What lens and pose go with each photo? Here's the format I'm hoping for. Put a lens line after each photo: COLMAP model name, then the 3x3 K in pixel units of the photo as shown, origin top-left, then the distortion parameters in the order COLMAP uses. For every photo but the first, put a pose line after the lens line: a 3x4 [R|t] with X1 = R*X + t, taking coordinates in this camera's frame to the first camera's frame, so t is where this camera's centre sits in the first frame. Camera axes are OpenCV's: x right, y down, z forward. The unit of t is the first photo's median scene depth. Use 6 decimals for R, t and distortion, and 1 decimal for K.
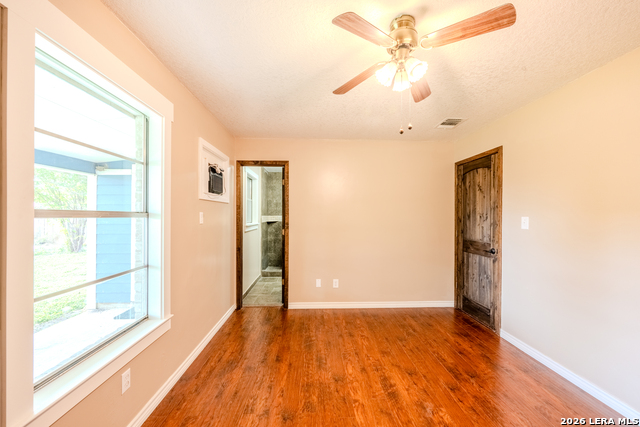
lens RADIAL K [[252.2, 0, 321.2], [0, 252.2, 215.5], [0, 0, 1]] dist [-0.000772, -0.000101]
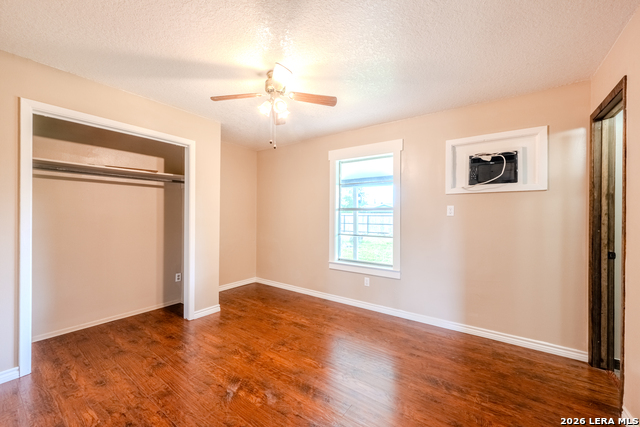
lens RADIAL K [[252.2, 0, 321.6], [0, 252.2, 214.8], [0, 0, 1]] dist [-0.000772, -0.000101]
pose [[-0.614358, -0.006825, -0.788998, 0.857798], [-0.005113, 0.999976, -0.004668, 0.041426], [0.789011, 0.001166, -0.614378, 1.389355]]
